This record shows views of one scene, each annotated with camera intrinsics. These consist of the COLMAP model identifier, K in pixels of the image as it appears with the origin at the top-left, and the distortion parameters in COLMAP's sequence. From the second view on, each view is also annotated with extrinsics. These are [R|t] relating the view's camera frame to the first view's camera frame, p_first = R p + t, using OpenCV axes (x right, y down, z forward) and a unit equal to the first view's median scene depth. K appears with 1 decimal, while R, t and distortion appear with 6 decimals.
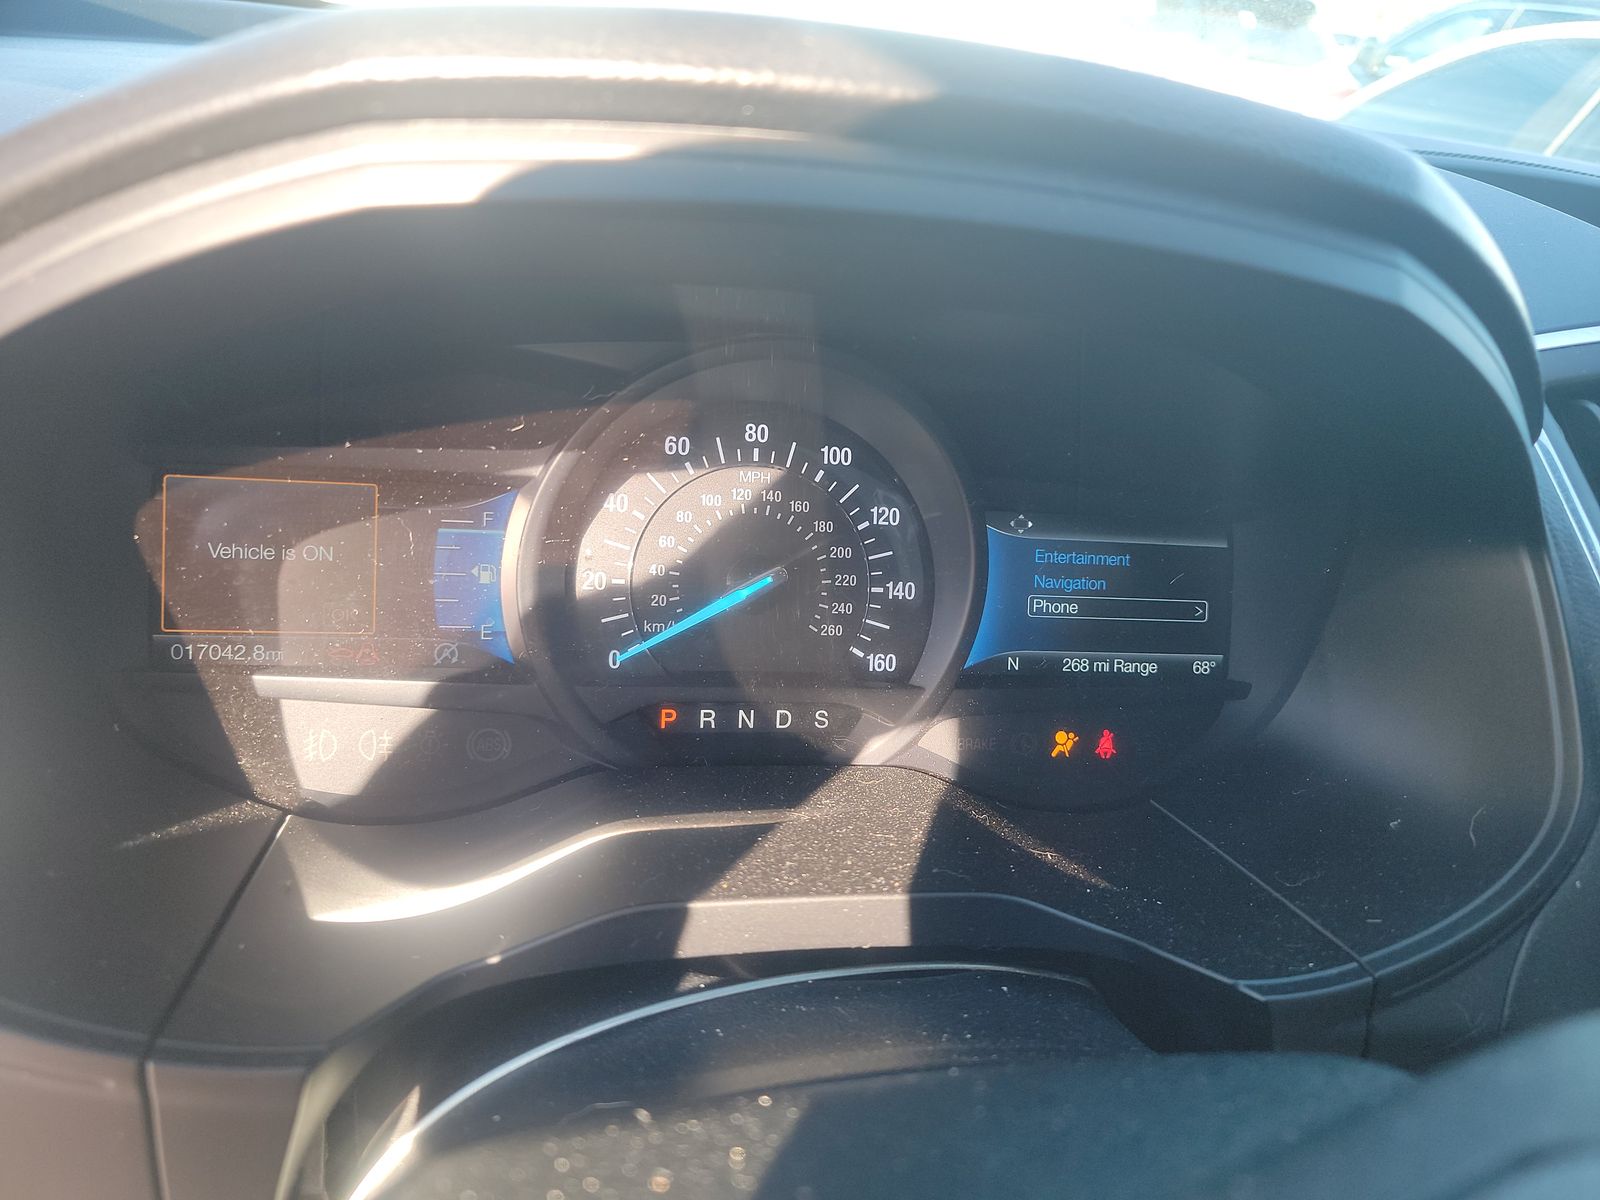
lens RADIAL K [[1140.1, 0, 799.7], [0, 1140.1, 594.7], [0, 0, 1]] dist [0.037338, -0.009160]
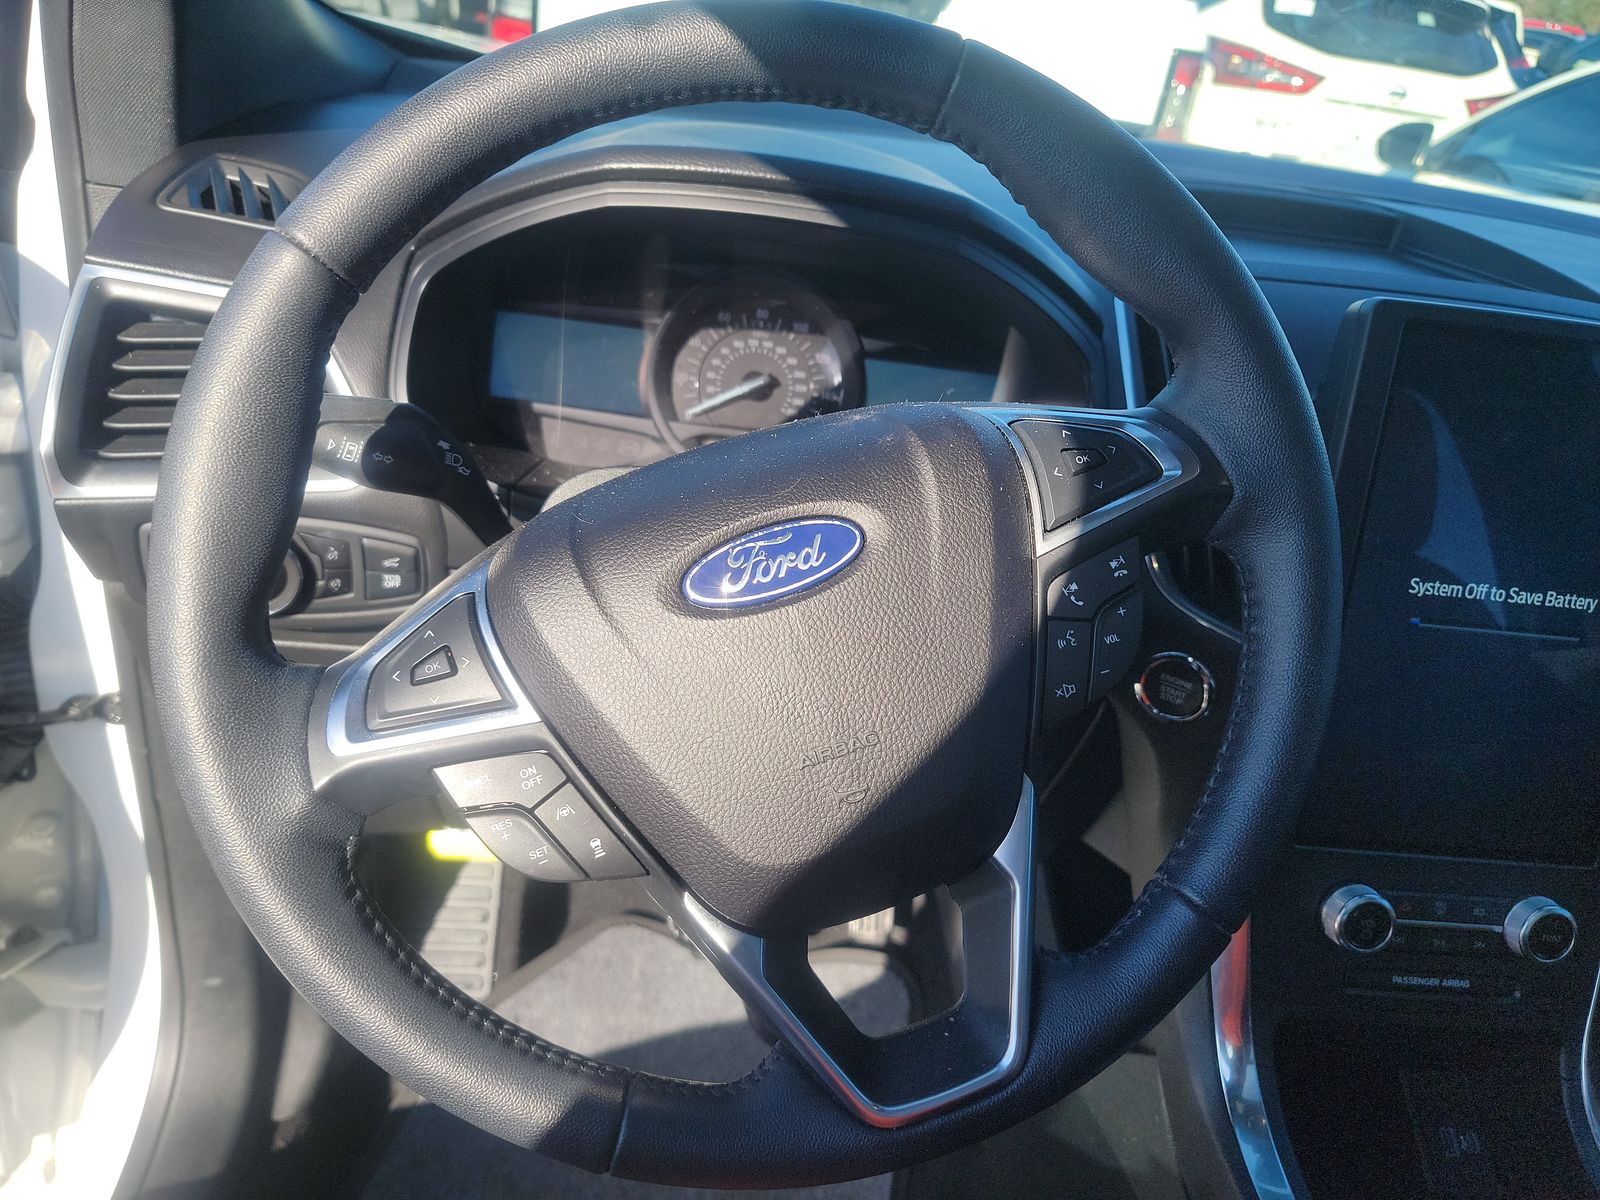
lens RADIAL K [[1140.1, 0, 791.5], [0, 1140.1, 609.4], [0, 0, 1]] dist [0.037338, -0.009160]
pose [[0.988631, 0.082824, -0.125493, 0.328586], [-0.079319, 0.996313, 0.032686, 0.332716], [0.127738, -0.022360, 0.991556, -1.108595]]
